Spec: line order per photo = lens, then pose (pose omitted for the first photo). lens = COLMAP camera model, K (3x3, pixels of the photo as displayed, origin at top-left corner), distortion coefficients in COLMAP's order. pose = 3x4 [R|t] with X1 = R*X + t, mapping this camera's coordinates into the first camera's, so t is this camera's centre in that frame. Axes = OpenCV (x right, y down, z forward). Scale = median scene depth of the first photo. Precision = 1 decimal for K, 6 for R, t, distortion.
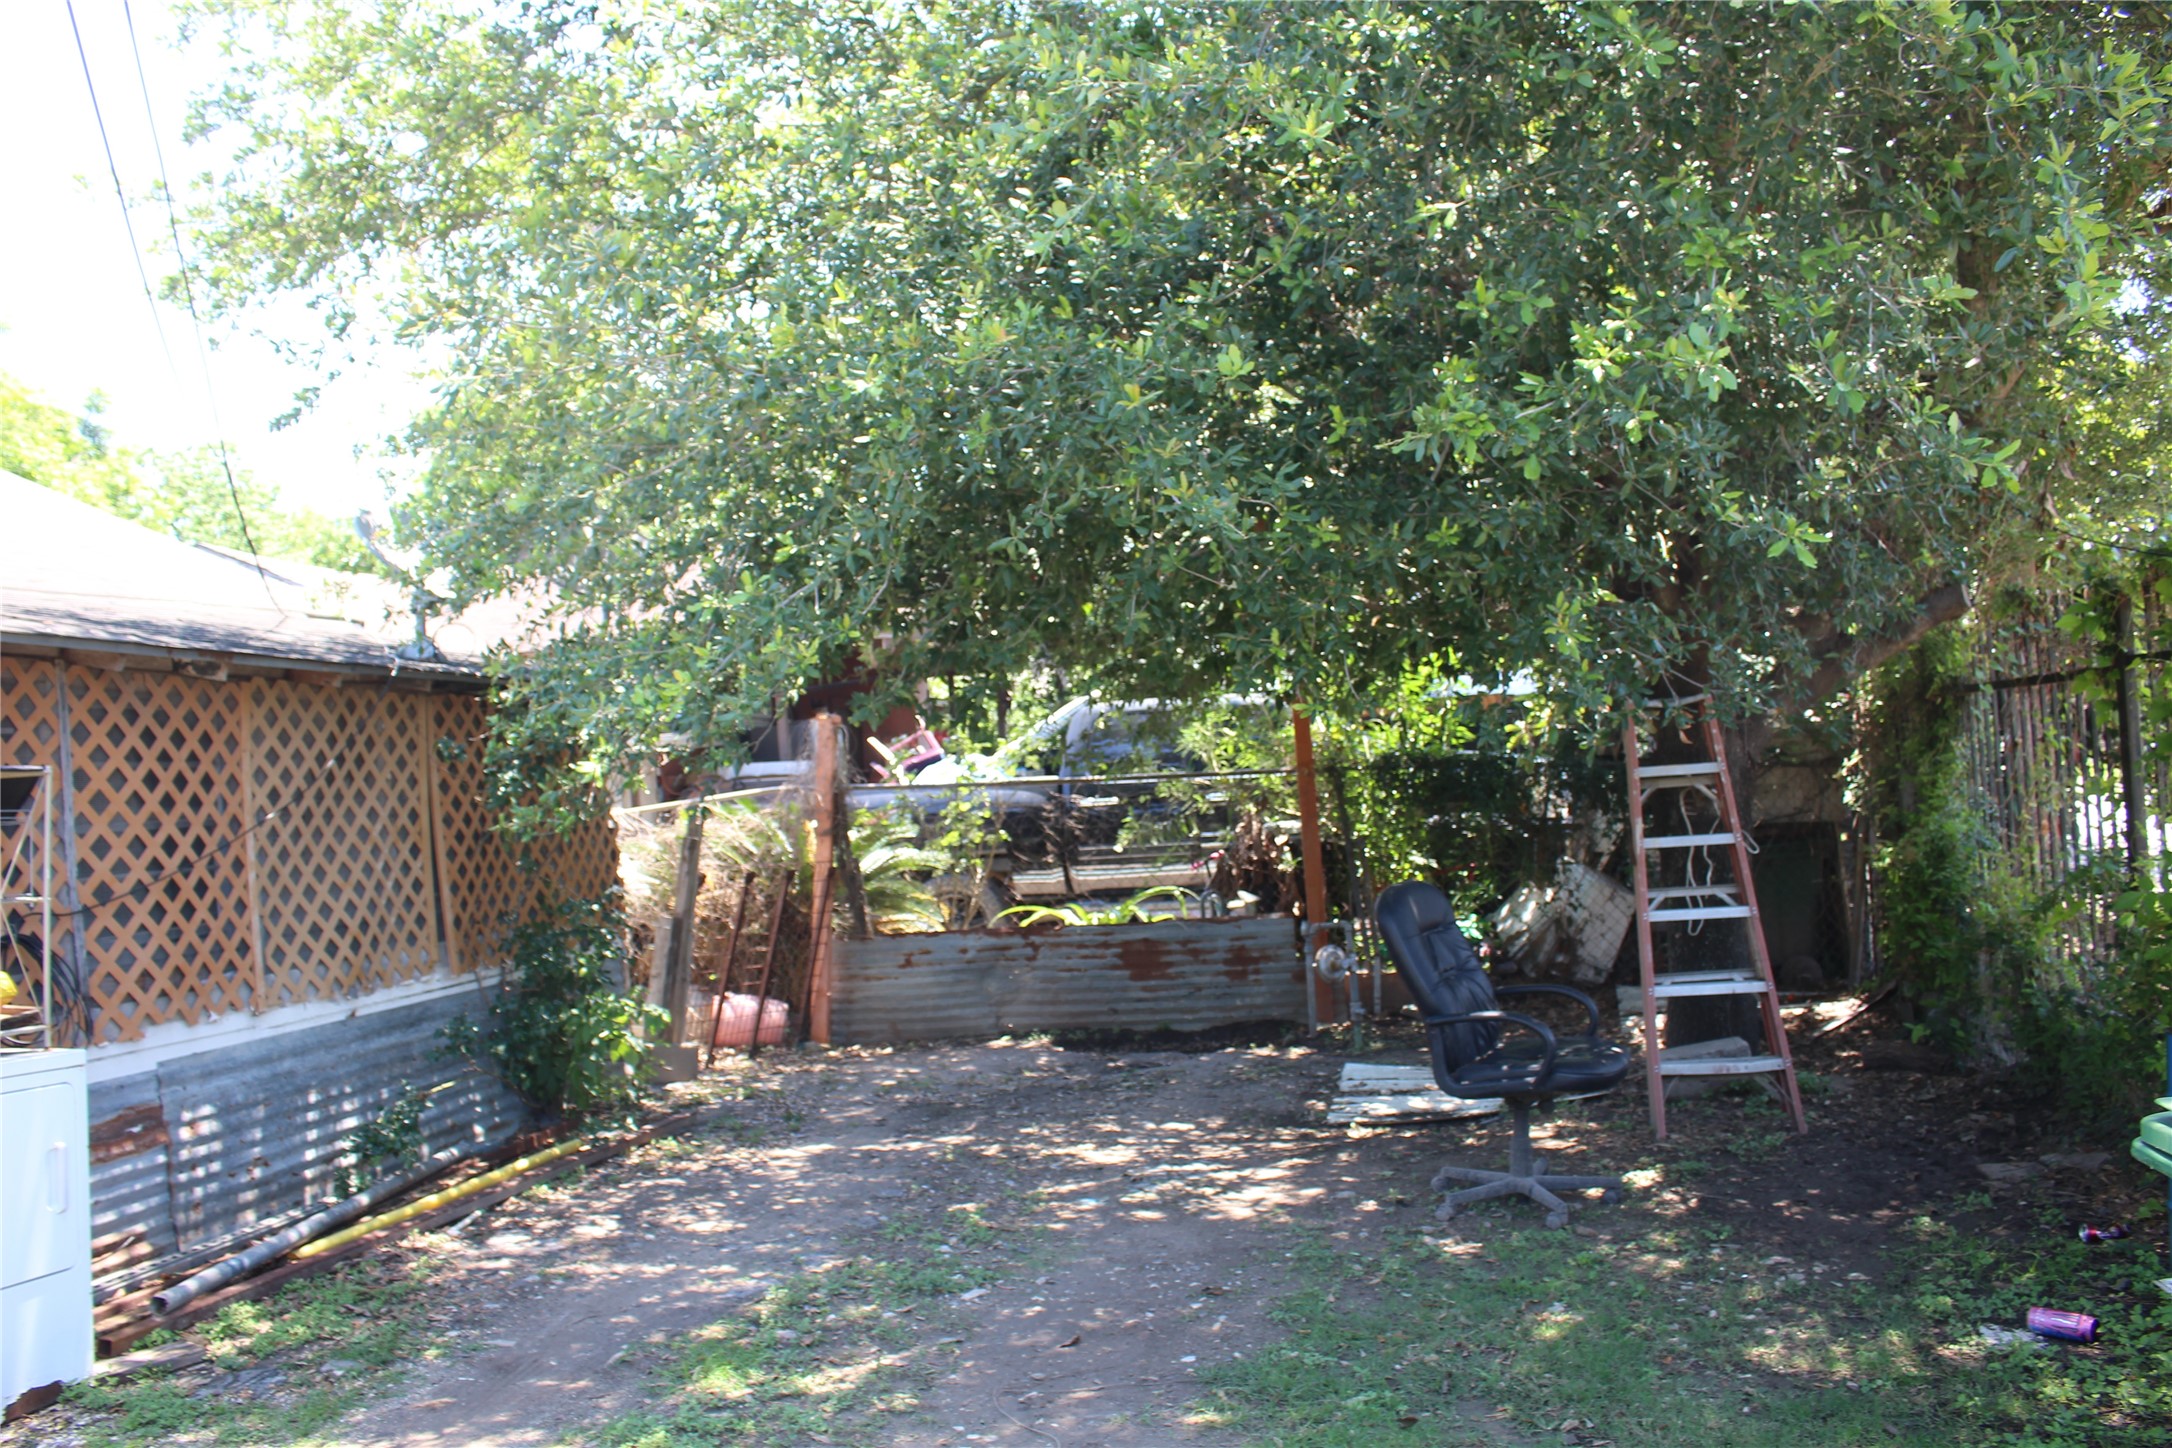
lens RADIAL K [[1793.7, 0, 1086.0], [0, 1793.7, 724.0], [0, 0, 1]] dist [-0.162514, 0.128701]
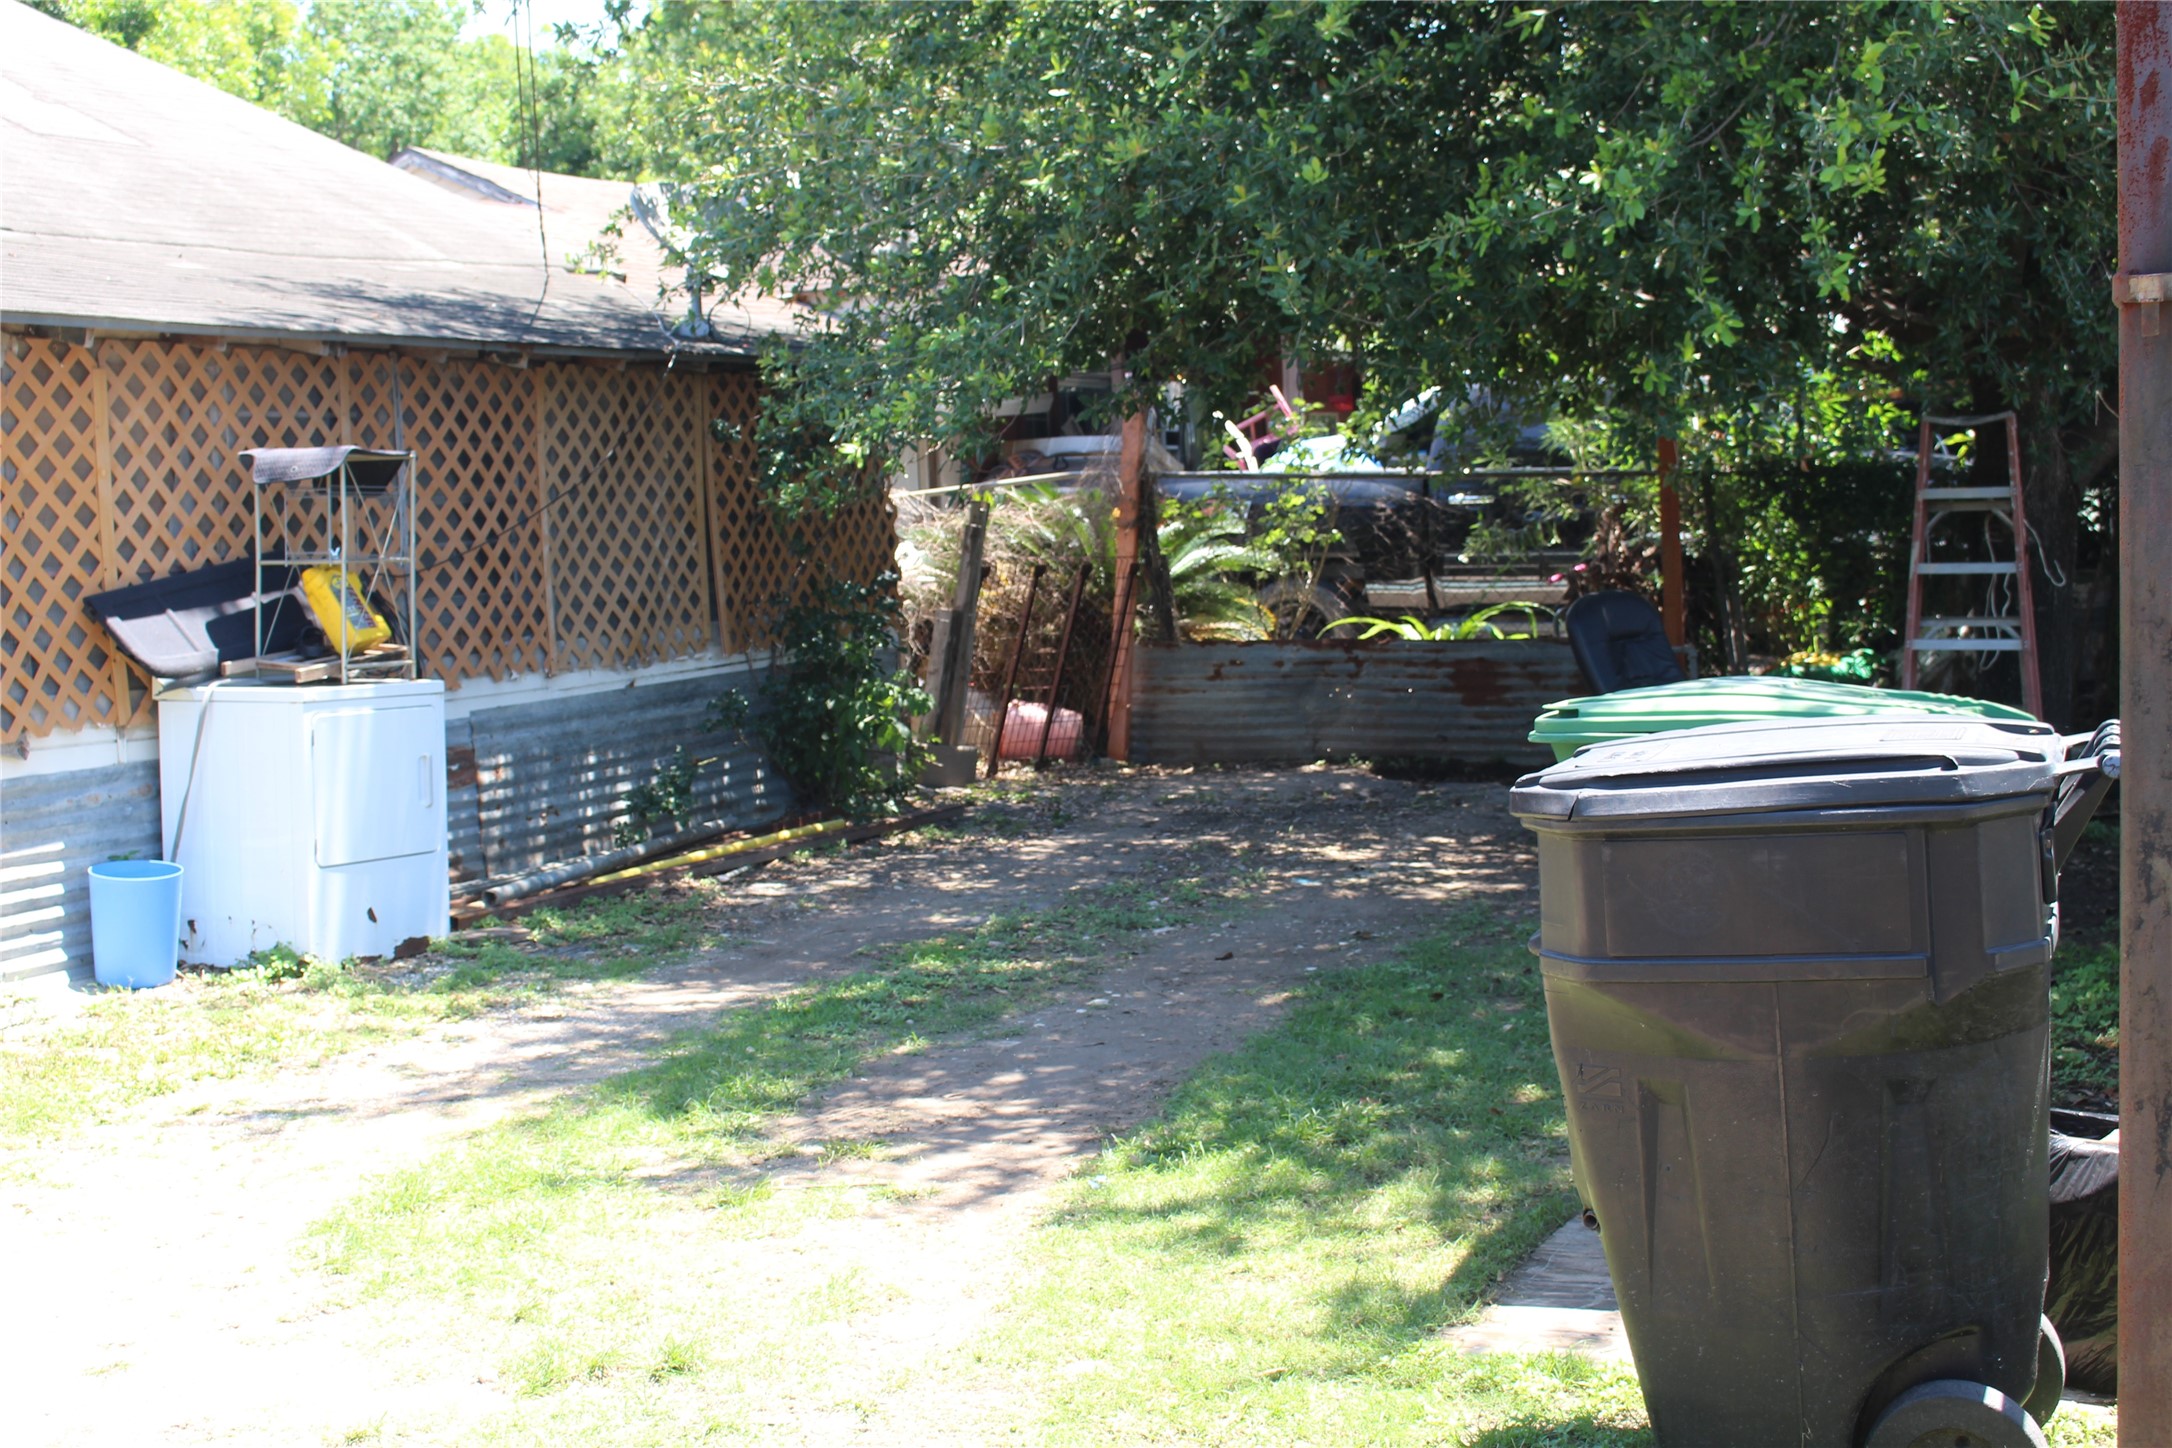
lens RADIAL K [[2774.5, 0, 1086.0], [0, 2774.5, 724.0], [0, 0, 1]] dist [-0.090846, 0.092954]
pose [[0.978051, 0.049628, -0.202371, 0.177439], [-0.022914, 0.990948, 0.132273, -0.034849], [0.207104, -0.124733, 0.970335, -0.539356]]
